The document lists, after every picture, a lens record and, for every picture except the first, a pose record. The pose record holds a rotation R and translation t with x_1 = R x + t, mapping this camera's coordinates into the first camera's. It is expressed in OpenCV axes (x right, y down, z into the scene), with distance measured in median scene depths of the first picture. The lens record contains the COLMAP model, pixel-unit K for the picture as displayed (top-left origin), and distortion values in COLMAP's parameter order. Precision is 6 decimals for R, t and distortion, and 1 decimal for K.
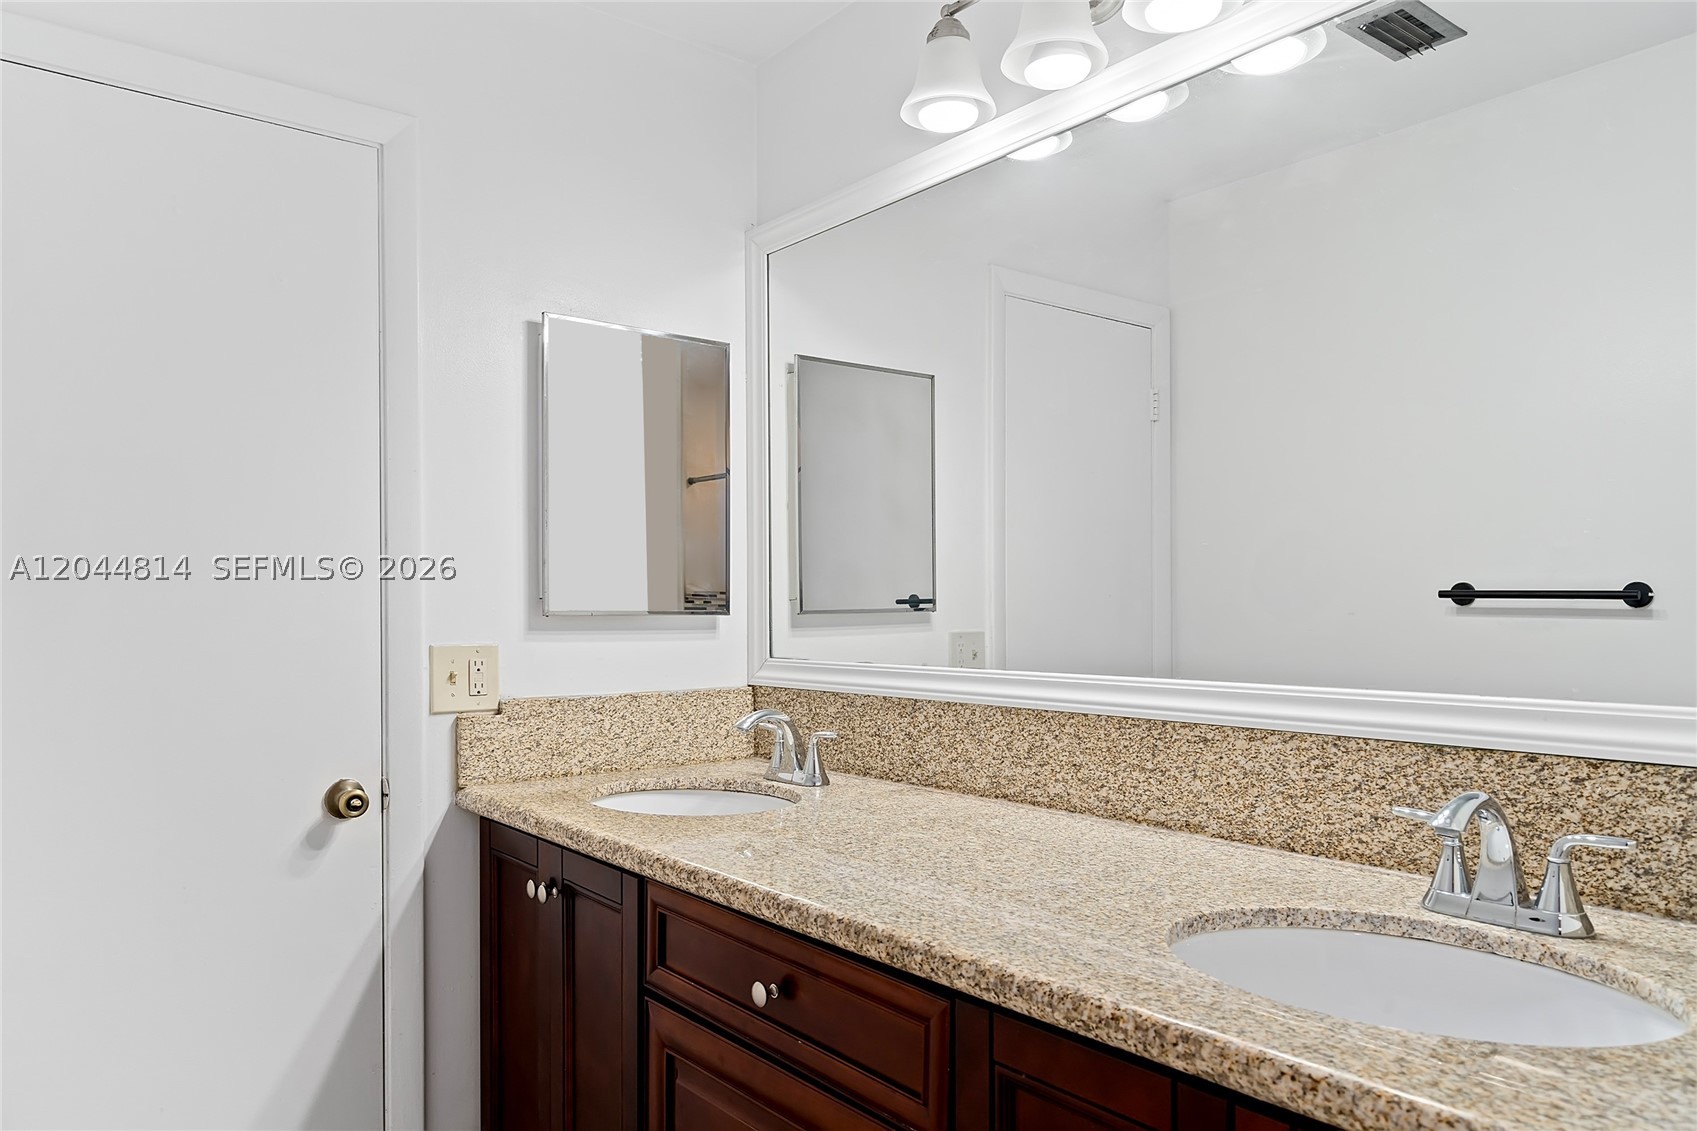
lens RADIAL K [[1159.3, 0, 847.3], [0, 1159.3, 576.3], [0, 0, 1]] dist [-0.005412, 0.002561]
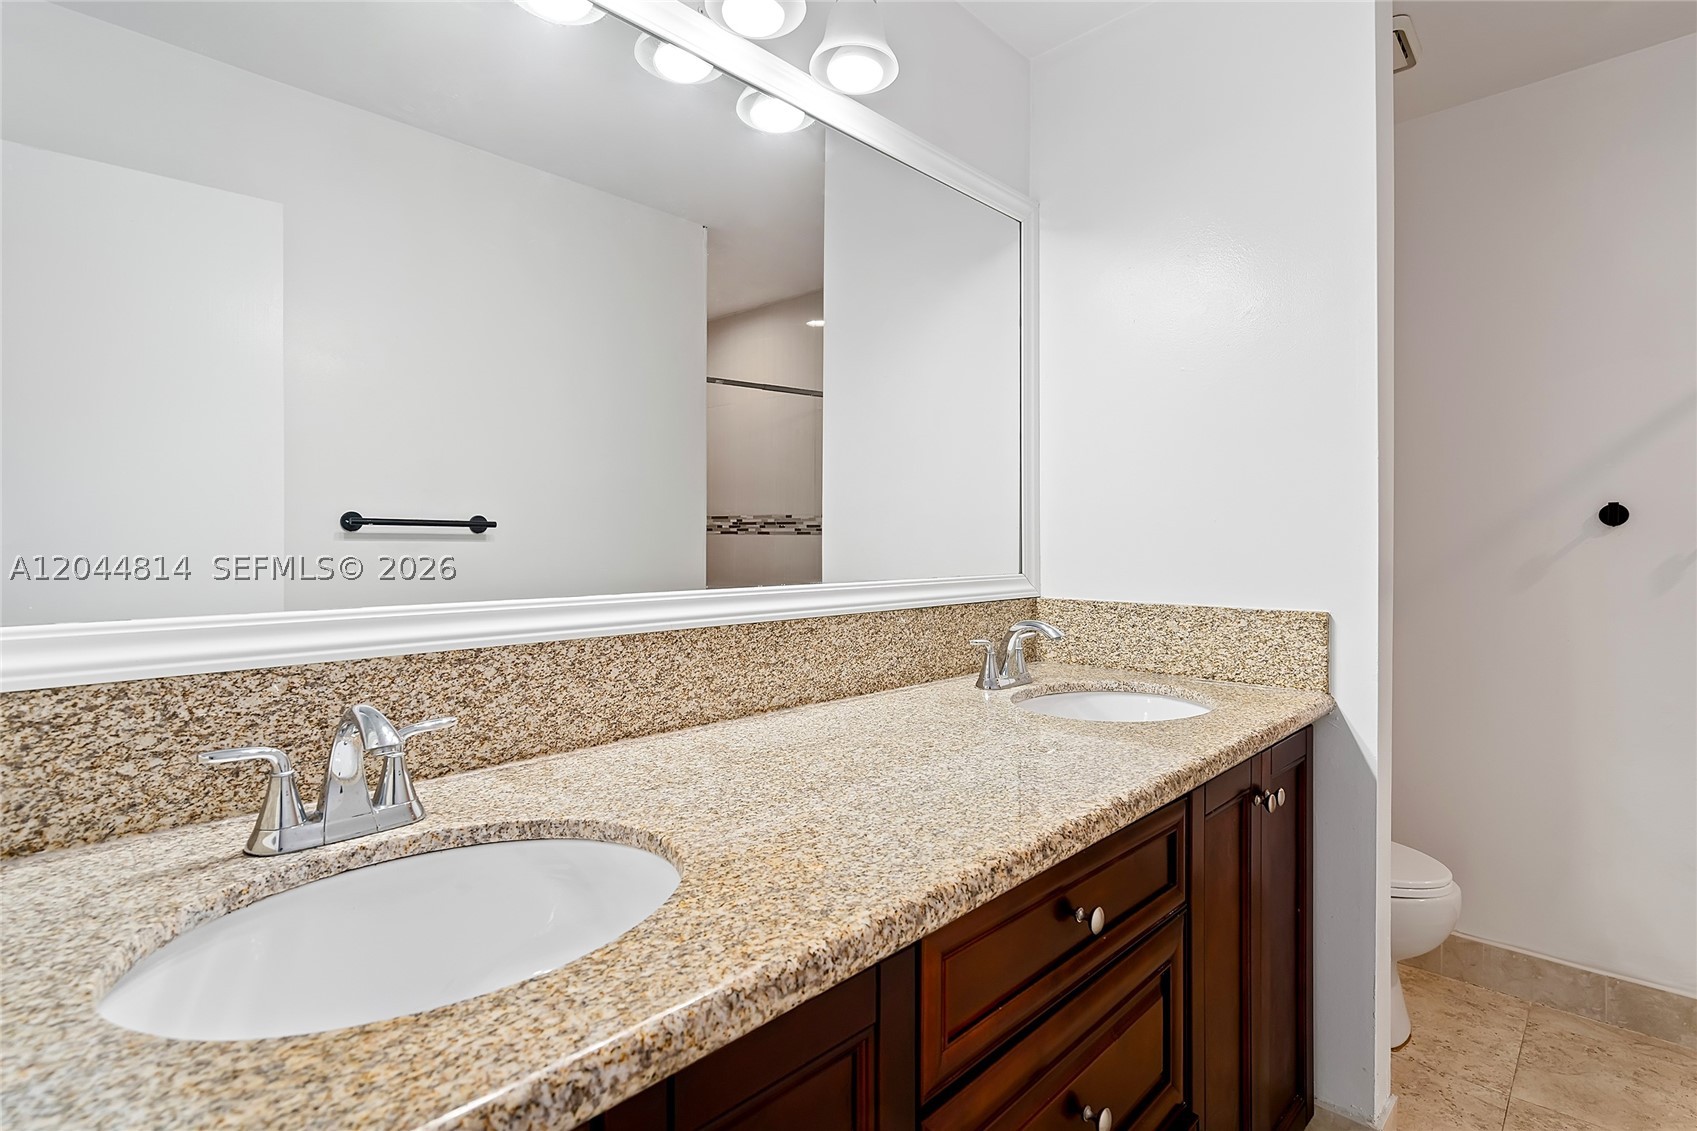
lens RADIAL K [[836.9, 0, 832.0], [0, 836.9, 524.5], [0, 0, 1]] dist [-0.002495, 0.000711]
pose [[-0.119917, 0.021173, 0.992558, -0.557412], [-0.027742, 0.999311, -0.024669, 0.041537], [-0.992396, -0.030494, -0.119247, 0.979312]]
